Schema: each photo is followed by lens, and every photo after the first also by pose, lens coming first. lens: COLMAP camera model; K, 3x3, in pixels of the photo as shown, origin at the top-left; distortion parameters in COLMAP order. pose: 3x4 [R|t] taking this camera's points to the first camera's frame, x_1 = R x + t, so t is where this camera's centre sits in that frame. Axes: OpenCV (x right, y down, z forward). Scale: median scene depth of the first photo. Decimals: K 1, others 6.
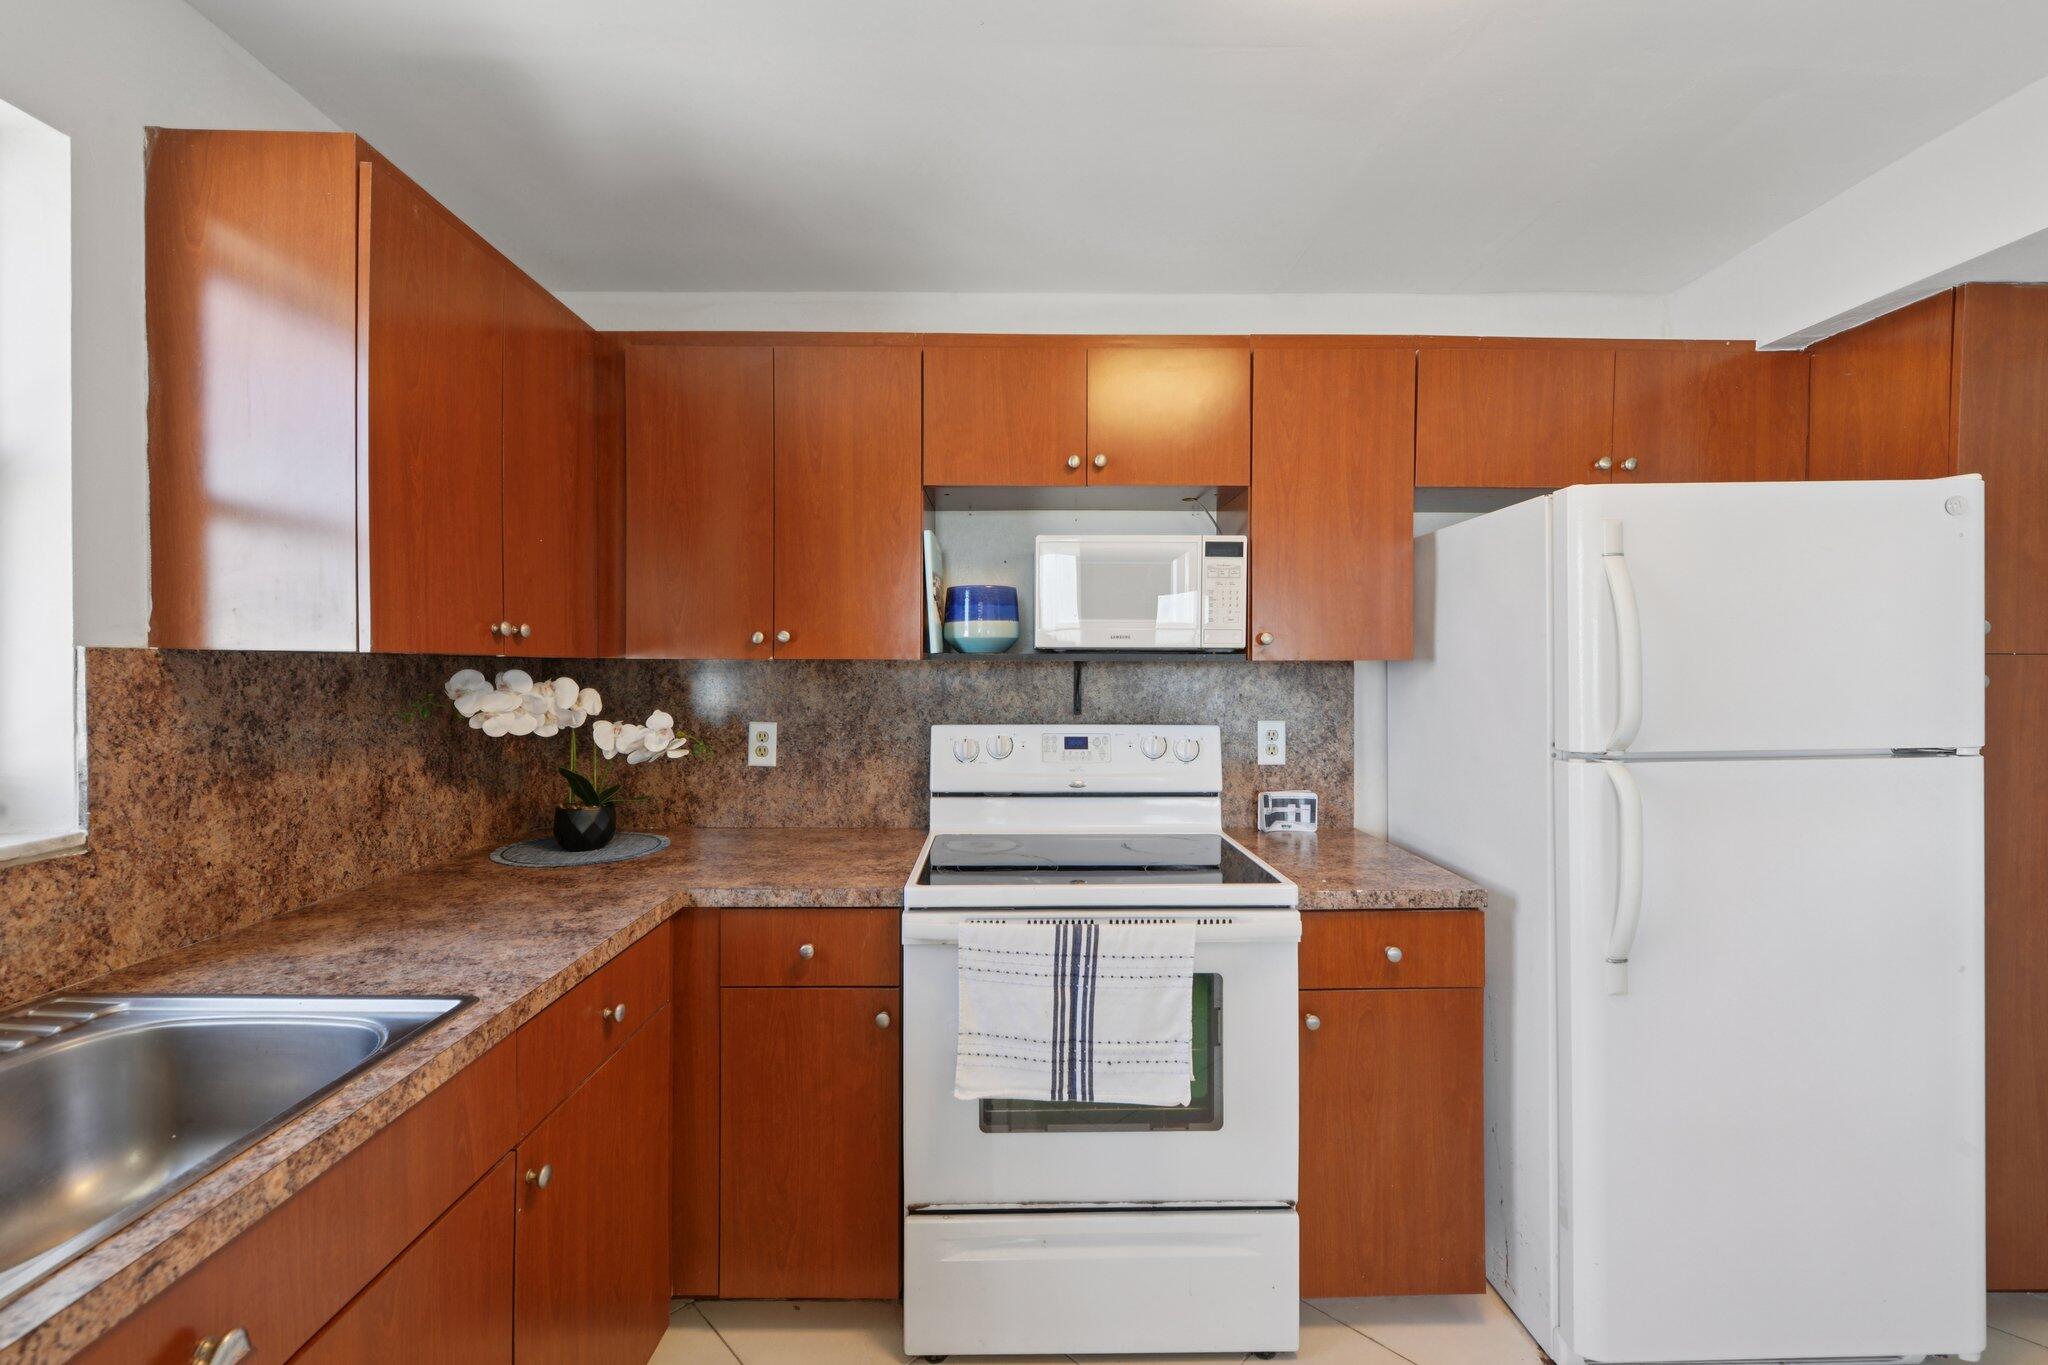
lens RADIAL K [[838.8, 0, 1024.1], [0, 838.8, 675.7], [0, 0, 1]] dist [0.001708, -0.000018]
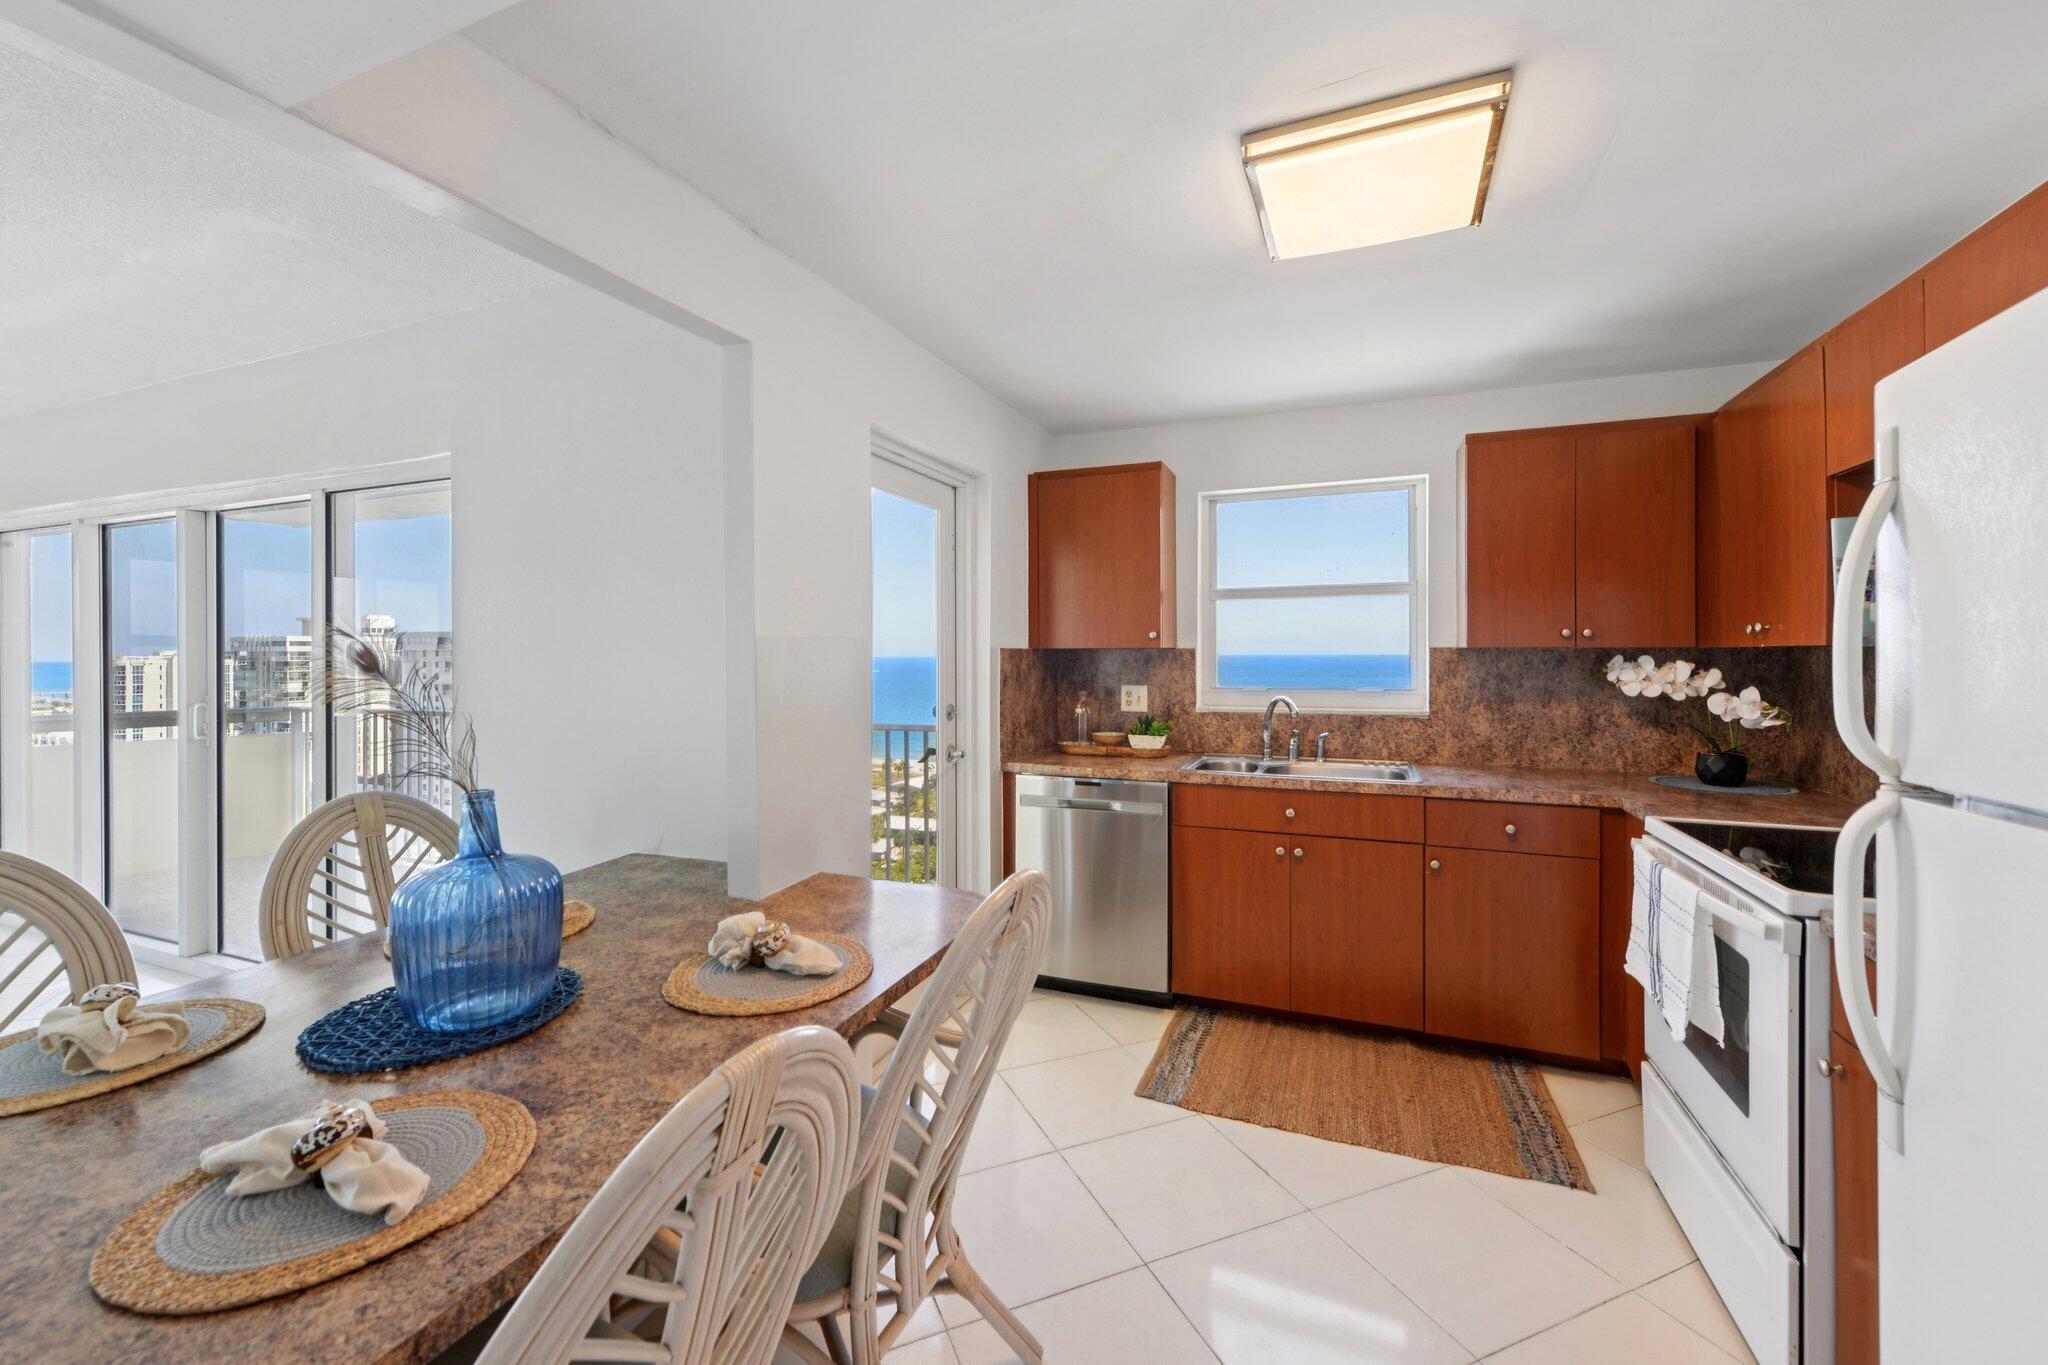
lens RADIAL K [[838.8, 0, 1028.0], [0, 838.8, 668.4], [0, 0, 1]] dist [0.001708, -0.000018]
pose [[-0.387630, 0.004277, -0.921805, 1.499999], [-0.011670, 0.999886, 0.009546, 0.018943], [0.921741, 0.014458, -0.387536, 0.609177]]
